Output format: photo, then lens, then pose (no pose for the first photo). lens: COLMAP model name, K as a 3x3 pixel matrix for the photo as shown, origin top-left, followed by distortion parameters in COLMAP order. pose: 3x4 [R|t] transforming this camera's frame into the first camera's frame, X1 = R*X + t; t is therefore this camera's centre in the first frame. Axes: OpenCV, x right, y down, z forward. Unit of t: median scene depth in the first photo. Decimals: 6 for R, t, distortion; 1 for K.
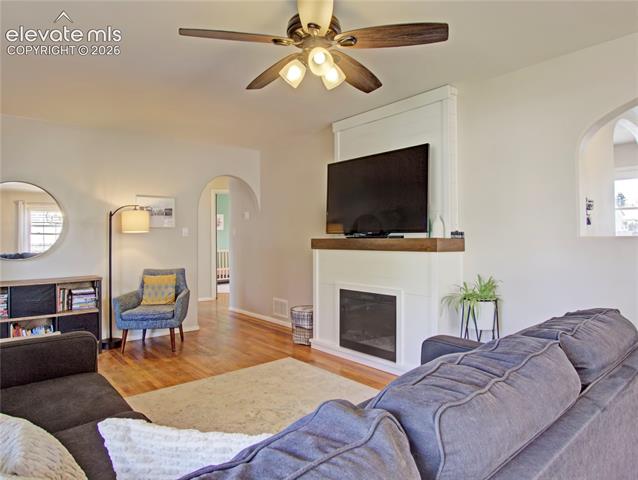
lens RADIAL K [[402.9, 0, 316.8], [0, 402.9, 235.3], [0, 0, 1]] dist [-0.016643, 0.000513]
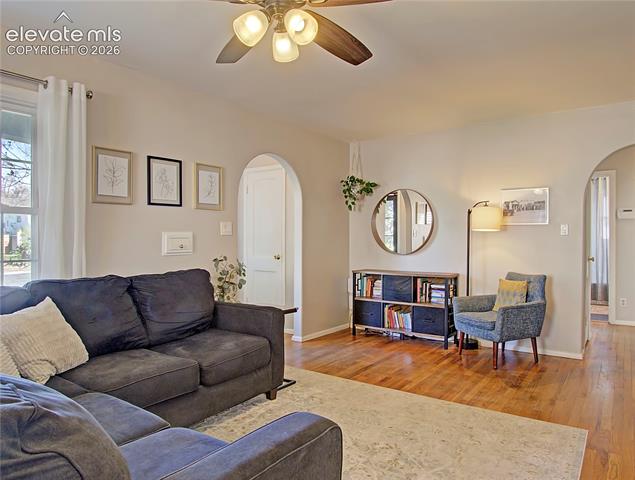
lens RADIAL K [[429.9, 0, 333.6], [0, 429.9, 241.8], [0, 0, 1]] dist [-0.024305, -0.000384]
pose [[0.251703, 0.014998, -0.967688, 0.454619], [0.002382, 0.999867, 0.016117, 0.001968], [0.967802, -0.006361, 0.251634, 0.457133]]
